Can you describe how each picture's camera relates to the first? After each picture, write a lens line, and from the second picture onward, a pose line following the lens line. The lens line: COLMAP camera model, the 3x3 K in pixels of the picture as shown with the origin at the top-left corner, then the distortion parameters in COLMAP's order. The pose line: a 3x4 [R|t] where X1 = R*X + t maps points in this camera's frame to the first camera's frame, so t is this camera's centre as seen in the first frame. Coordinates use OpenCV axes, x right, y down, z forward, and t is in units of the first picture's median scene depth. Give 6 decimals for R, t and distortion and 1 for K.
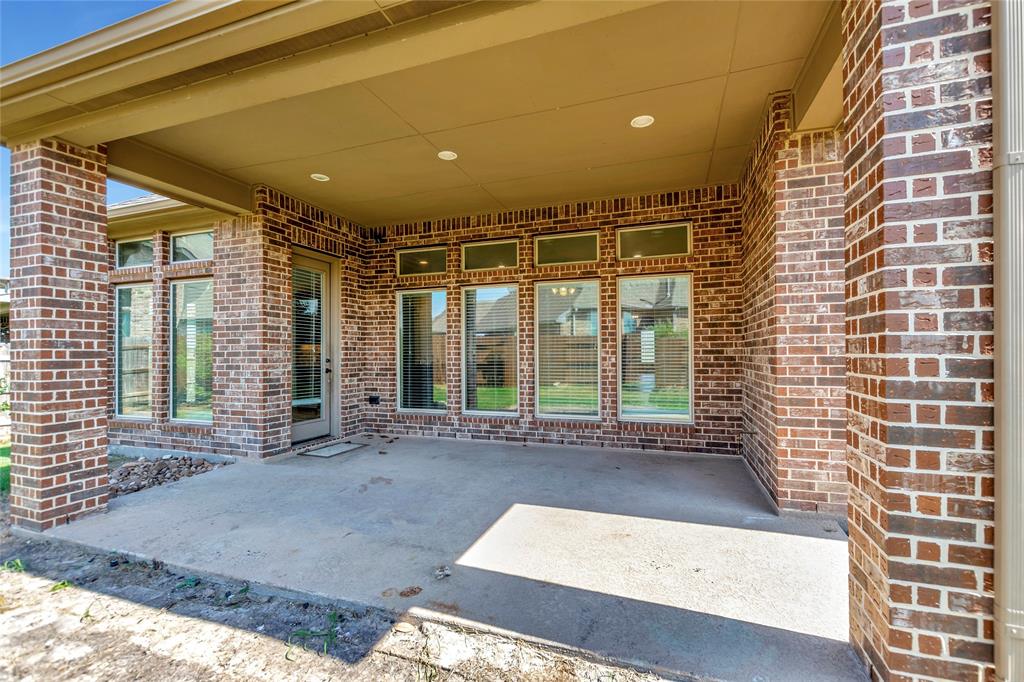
lens RADIAL K [[449.5, 0, 512.3], [0, 449.5, 345.4], [0, 0, 1]] dist [-0.000263, -0.002168]
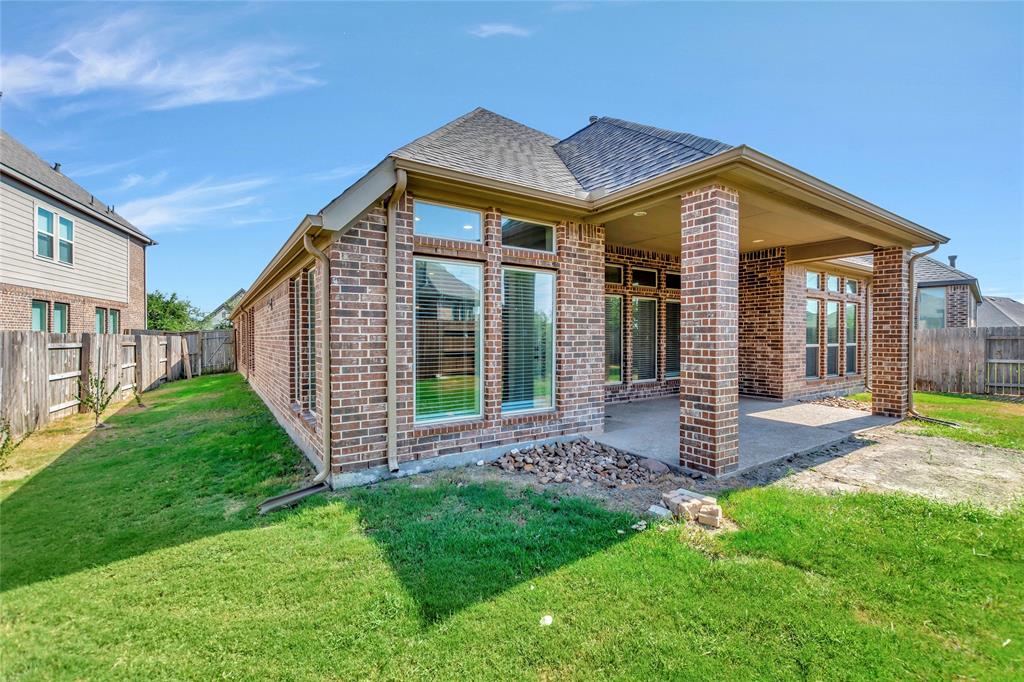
lens RADIAL K [[449.5, 0, 539.4], [0, 449.5, 337.9], [0, 0, 1]] dist [-0.000263, -0.002168]
pose [[0.553011, 0.007255, 0.833142, -1.632406], [-0.019956, 0.999791, 0.004540, 0.002311], [-0.832935, -0.019137, 0.553040, 0.461107]]
